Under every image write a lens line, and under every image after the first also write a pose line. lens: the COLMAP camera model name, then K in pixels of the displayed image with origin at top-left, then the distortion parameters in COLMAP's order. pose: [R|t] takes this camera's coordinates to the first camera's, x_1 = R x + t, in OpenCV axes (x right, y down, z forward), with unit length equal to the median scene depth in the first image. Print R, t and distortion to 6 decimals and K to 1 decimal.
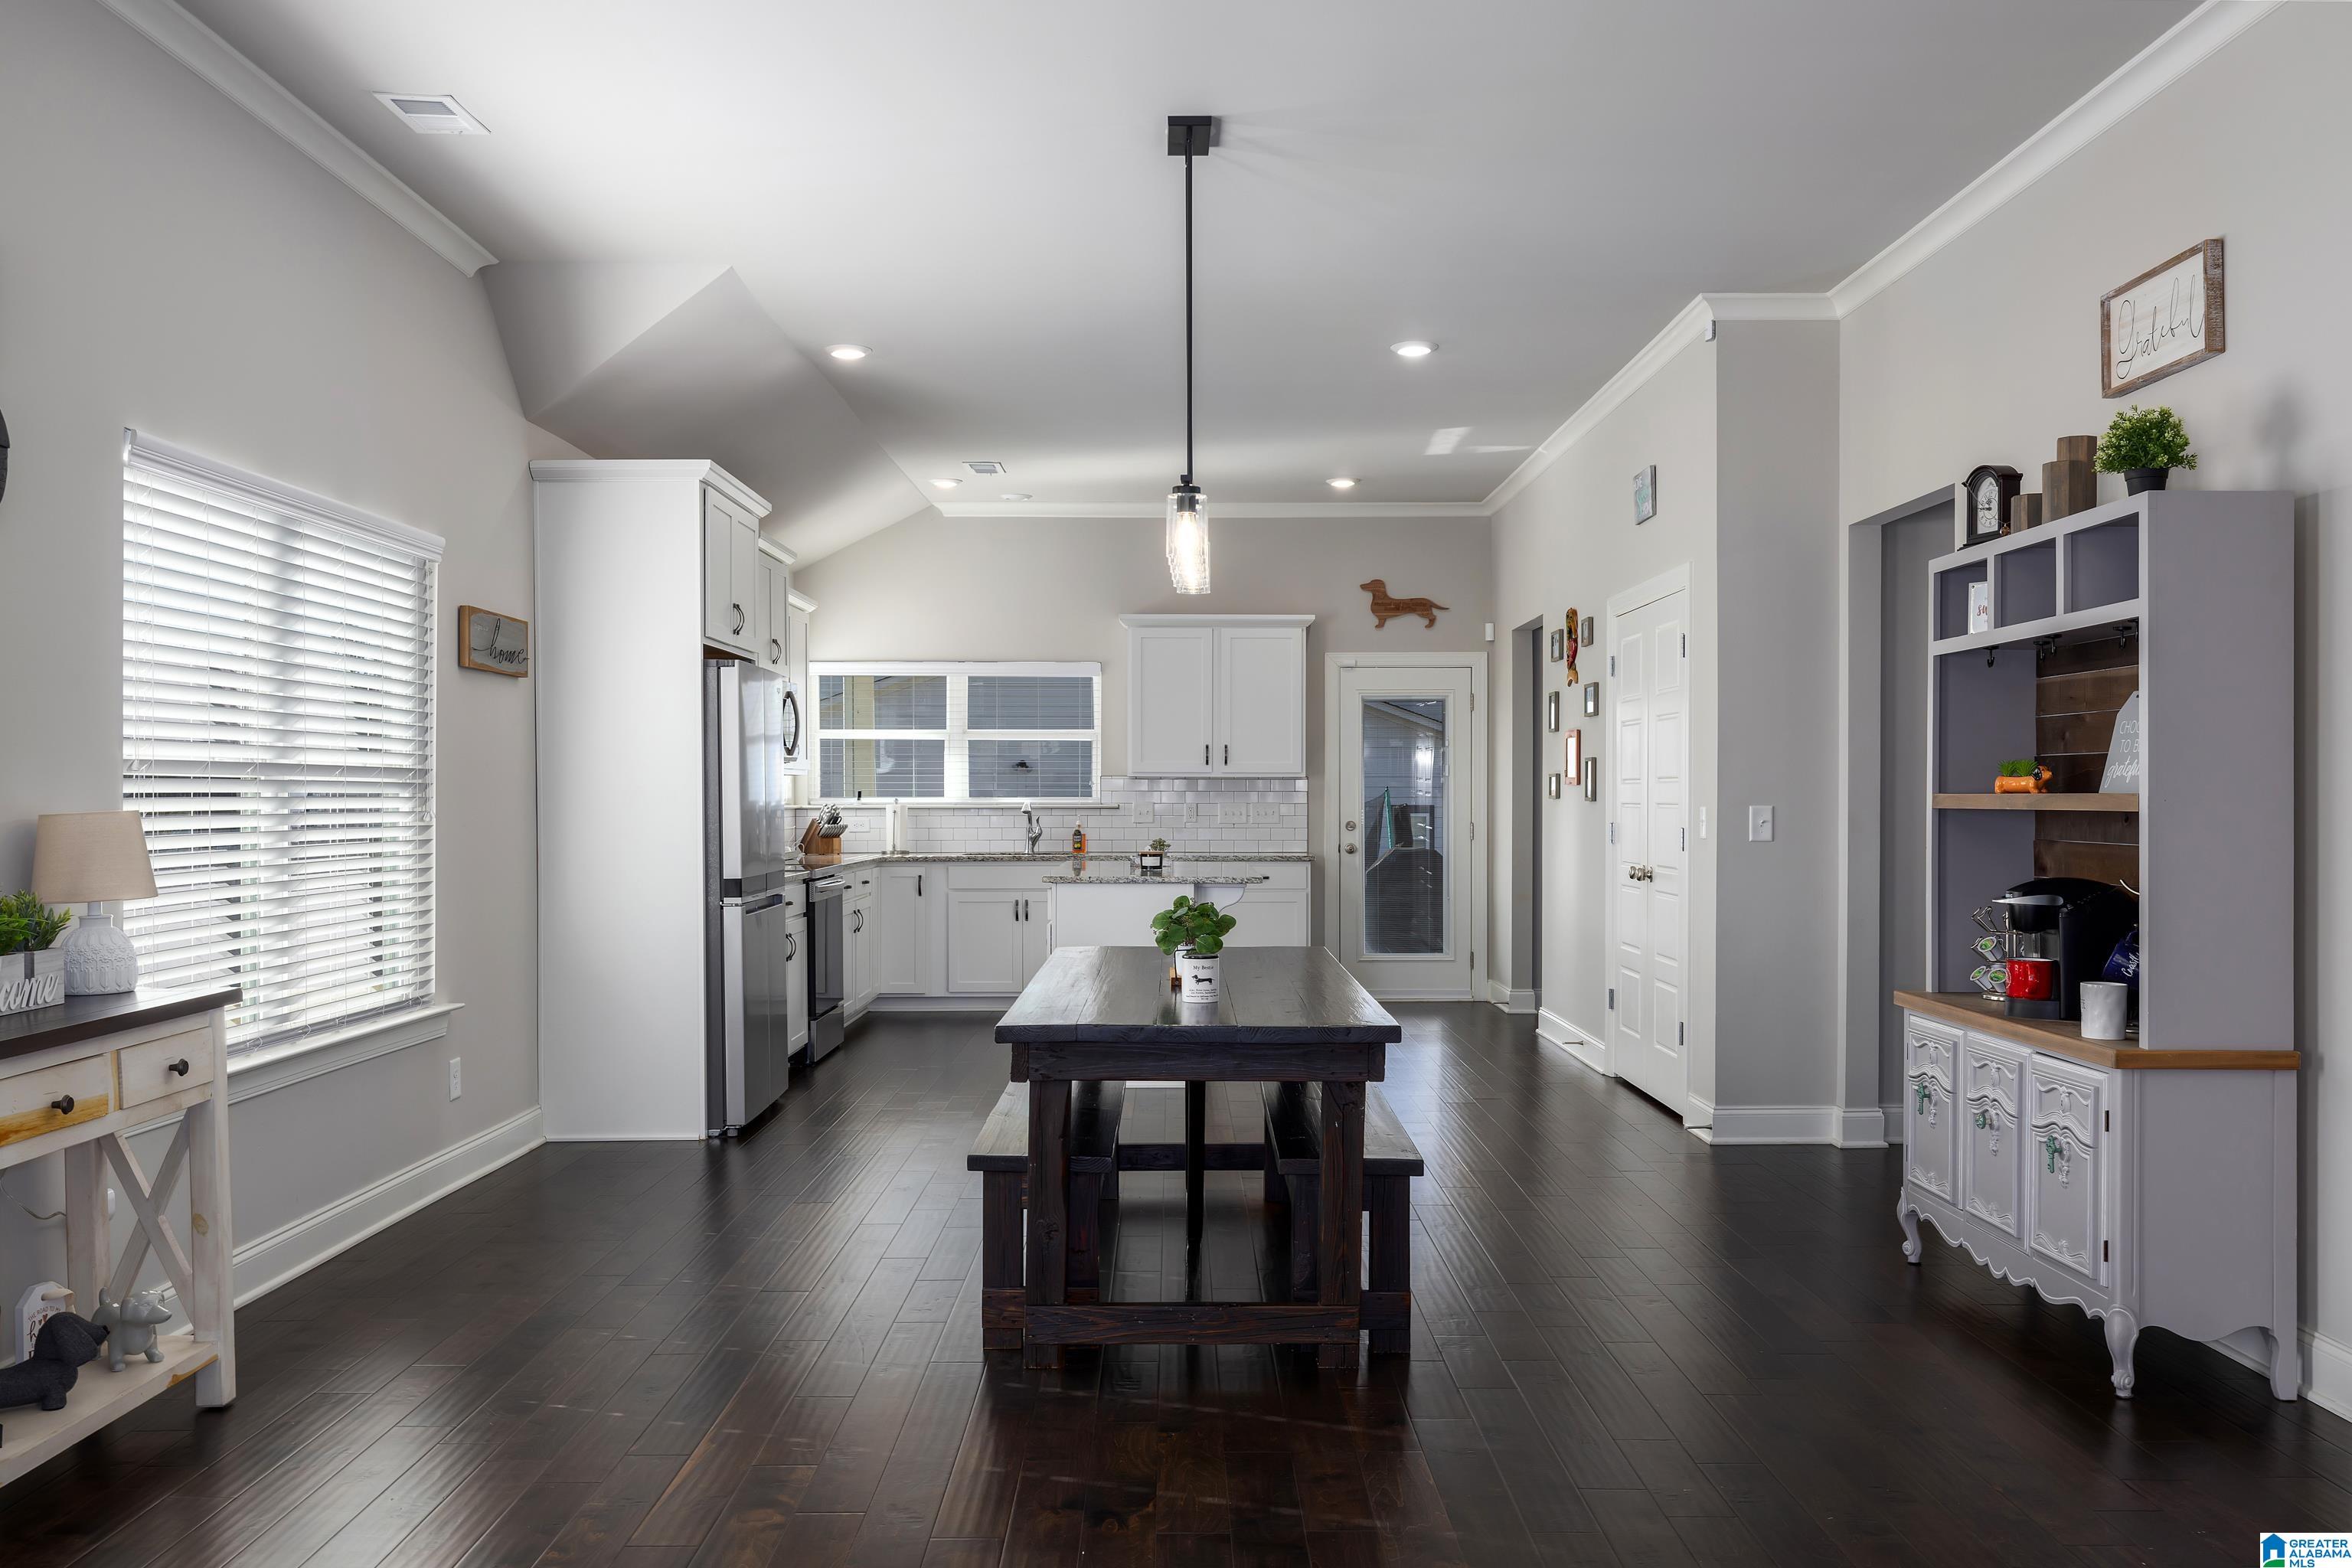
lens RADIAL K [[1914.6, 0, 1176.8], [0, 1914.6, 785.8], [0, 0, 1]] dist [0.000863, -0.018437]
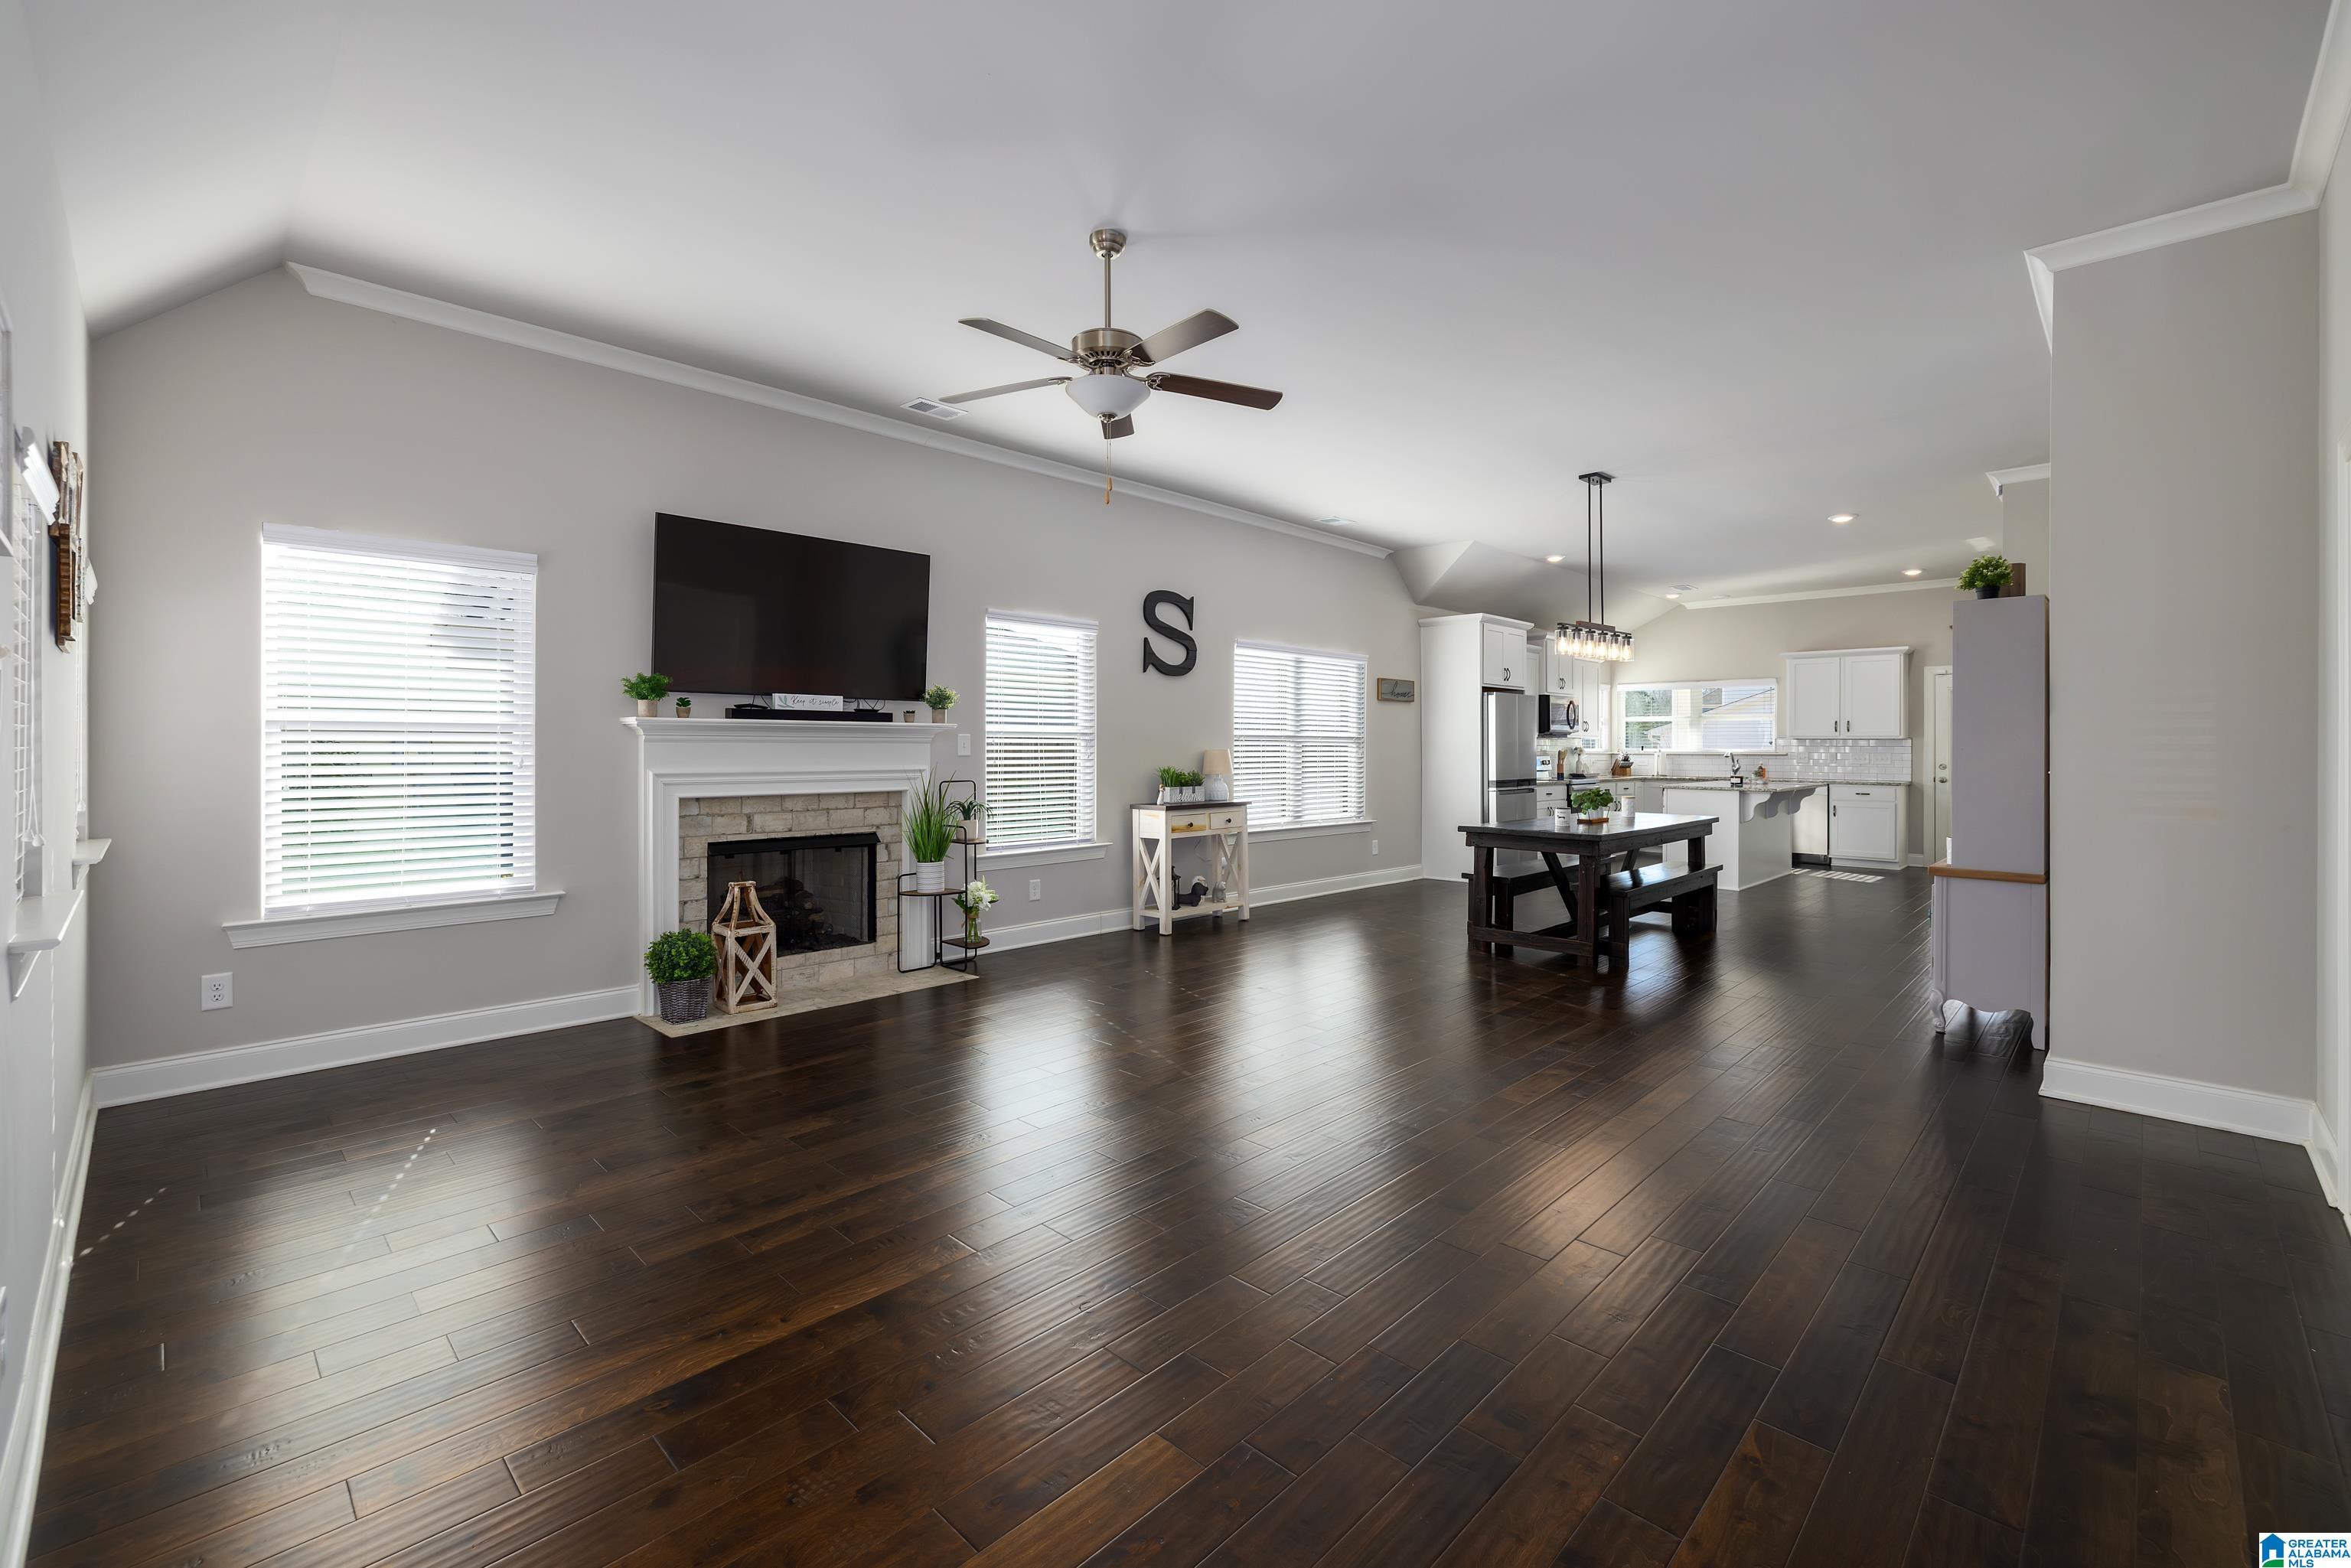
lens RADIAL K [[995.8, 0, 1156.4], [0, 995.8, 745.7], [0, 0, 1]] dist [-0.001098, 0.000233]
pose [[0.705206, 0.002118, -0.708999, 0.385124], [-0.000749, 0.999997, 0.002242, 0.001253], [0.709002, -0.001050, 0.705205, -0.226906]]
